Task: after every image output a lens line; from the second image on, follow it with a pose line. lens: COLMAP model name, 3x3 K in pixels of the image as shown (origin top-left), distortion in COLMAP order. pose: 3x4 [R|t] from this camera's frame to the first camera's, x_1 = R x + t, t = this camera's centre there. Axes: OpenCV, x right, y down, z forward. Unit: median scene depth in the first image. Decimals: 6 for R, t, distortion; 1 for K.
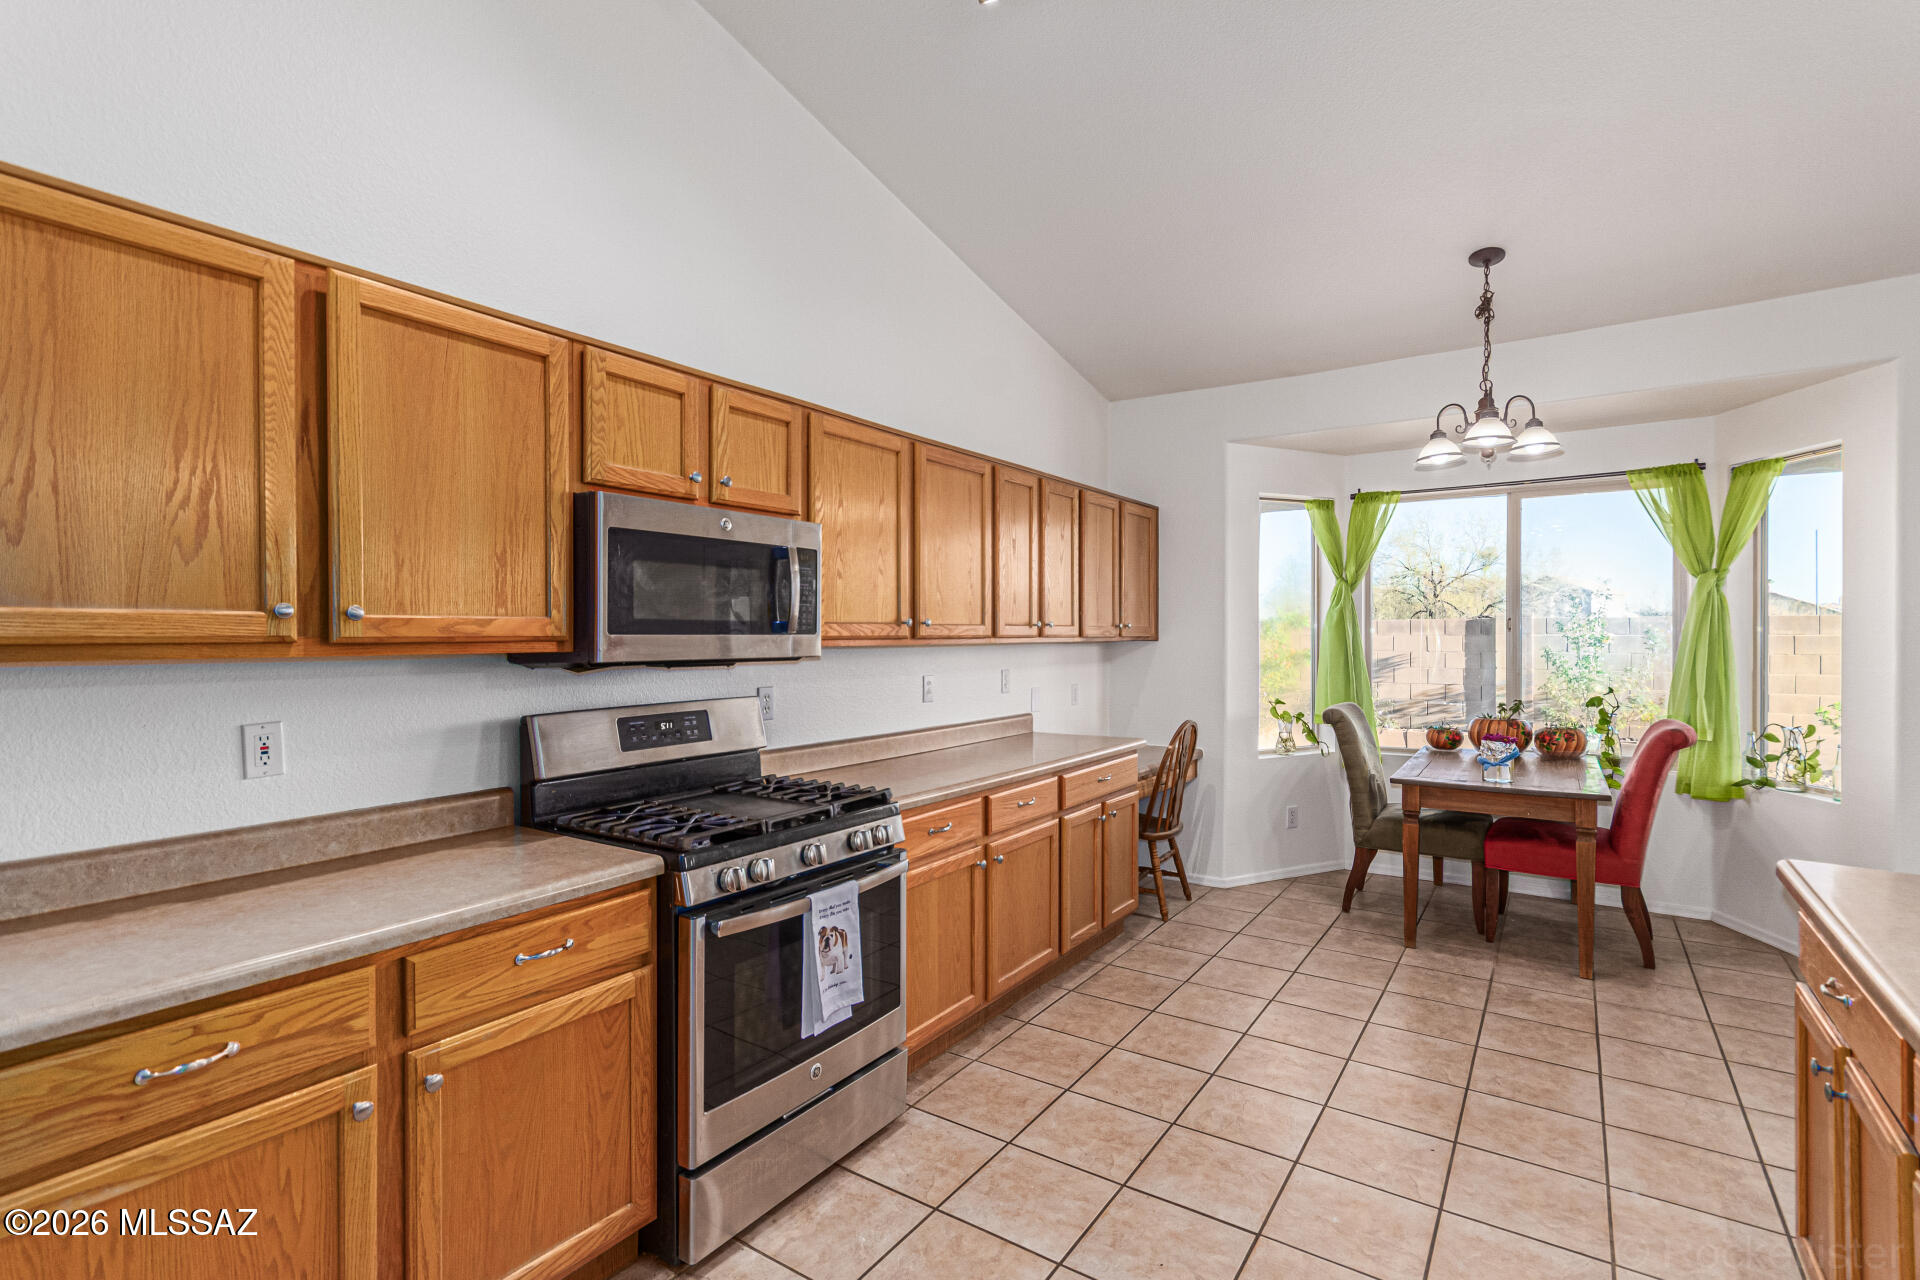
lens RADIAL K [[888.6, 0, 991.2], [0, 888.6, 637.4], [0, 0, 1]] dist [0.004636, 0.000275]
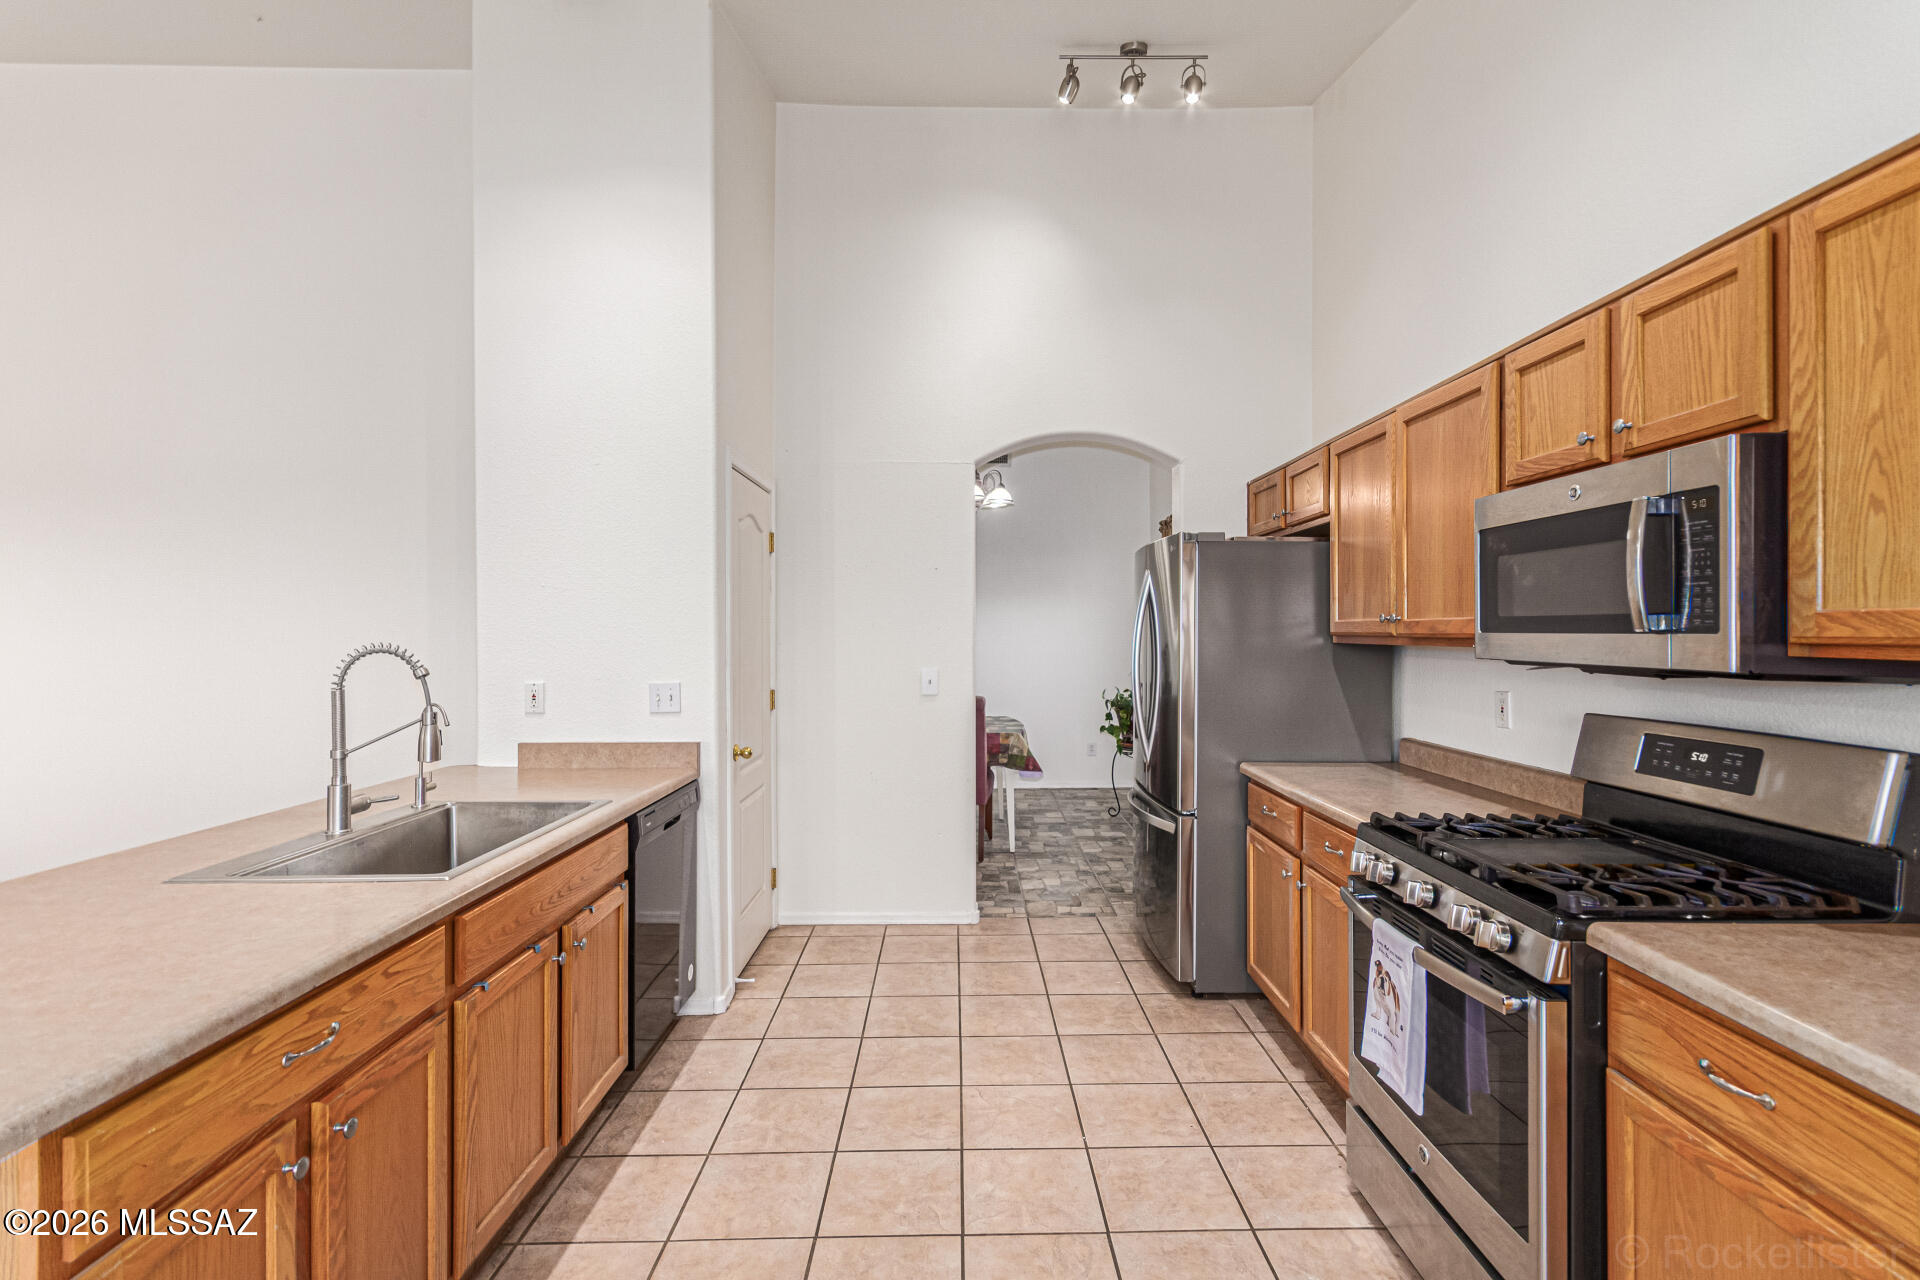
lens RADIAL K [[888.6, 0, 963.0], [0, 888.6, 630.5], [0, 0, 1]] dist [0.004636, 0.000275]
pose [[-0.830050, -0.002846, -0.557682, 0.576512], [-0.007650, 0.999951, 0.006284, -0.005522], [0.557637, 0.009483, -0.830031, 1.329993]]
